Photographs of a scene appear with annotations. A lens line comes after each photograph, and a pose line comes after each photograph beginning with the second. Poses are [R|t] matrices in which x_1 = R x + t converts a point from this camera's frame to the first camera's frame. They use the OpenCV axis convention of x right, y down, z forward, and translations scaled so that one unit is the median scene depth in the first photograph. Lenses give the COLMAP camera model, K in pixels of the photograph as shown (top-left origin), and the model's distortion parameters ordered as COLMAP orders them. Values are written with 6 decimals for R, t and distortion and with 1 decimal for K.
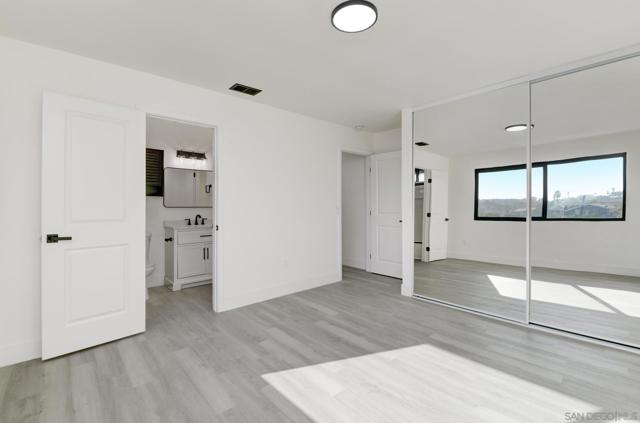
lens RADIAL K [[284.4, 0, 316.4], [0, 284.4, 205.5], [0, 0, 1]] dist [-0.002346, -0.000696]
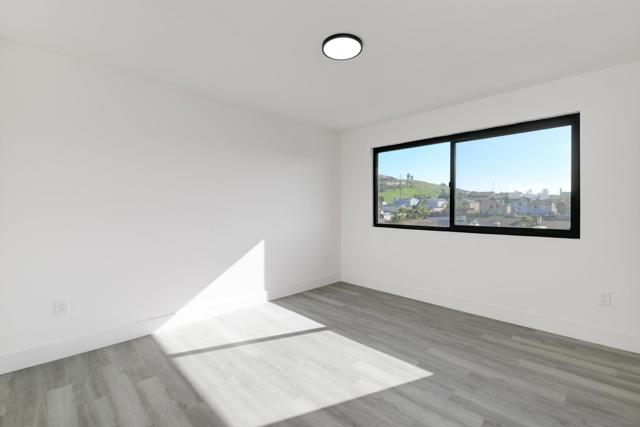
lens RADIAL K [[288.5, 0, 317.8], [0, 288.5, 210.8], [0, 0, 1]] dist [-0.001806, -0.000618]
pose [[-0.999426, 0.002818, -0.033754, 0.263467], [0.002523, 0.999958, 0.008776, -0.019196], [0.033777, 0.008686, -0.999392, 2.049785]]
